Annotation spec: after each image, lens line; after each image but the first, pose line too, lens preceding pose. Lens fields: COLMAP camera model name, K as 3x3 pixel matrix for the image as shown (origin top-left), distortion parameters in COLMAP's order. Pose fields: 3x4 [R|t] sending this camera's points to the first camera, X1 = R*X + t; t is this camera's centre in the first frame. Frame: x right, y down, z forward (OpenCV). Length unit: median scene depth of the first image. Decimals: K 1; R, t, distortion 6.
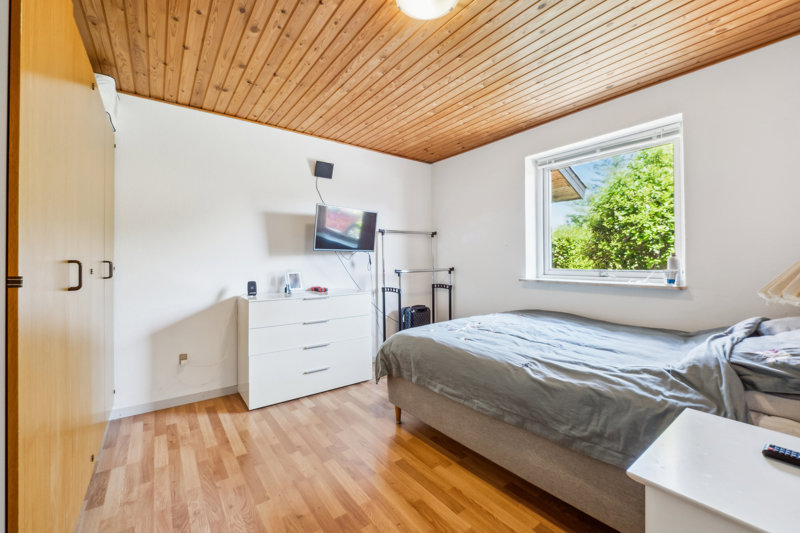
lens RADIAL K [[330.6, 0, 398.1], [0, 330.6, 262.5], [0, 0, 1]] dist [-0.000554, -0.000212]
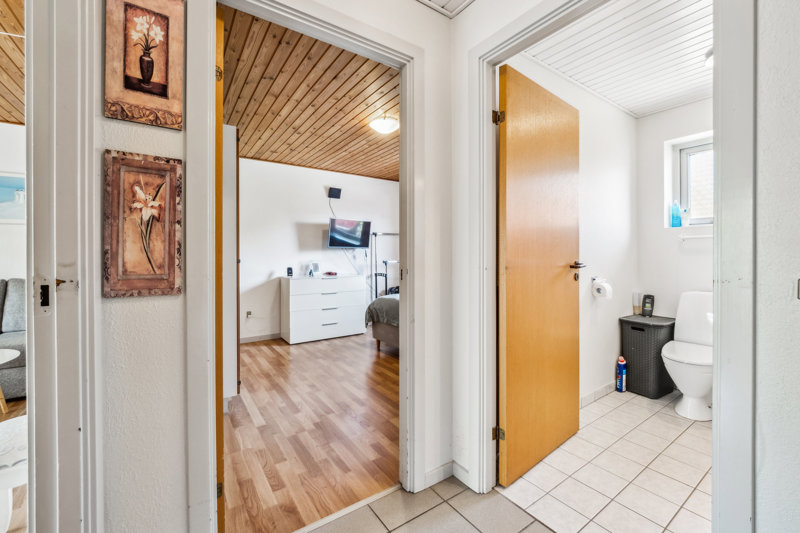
lens RADIAL K [[330.6, 0, 401.5], [0, 330.6, 262.2], [0, 0, 1]] dist [-0.000554, -0.000212]
pose [[0.999814, 0.004552, -0.018763, 0.115665], [-0.004210, 0.999824, 0.018272, 0.001041], [0.018843, -0.018190, 0.999657, -0.537199]]
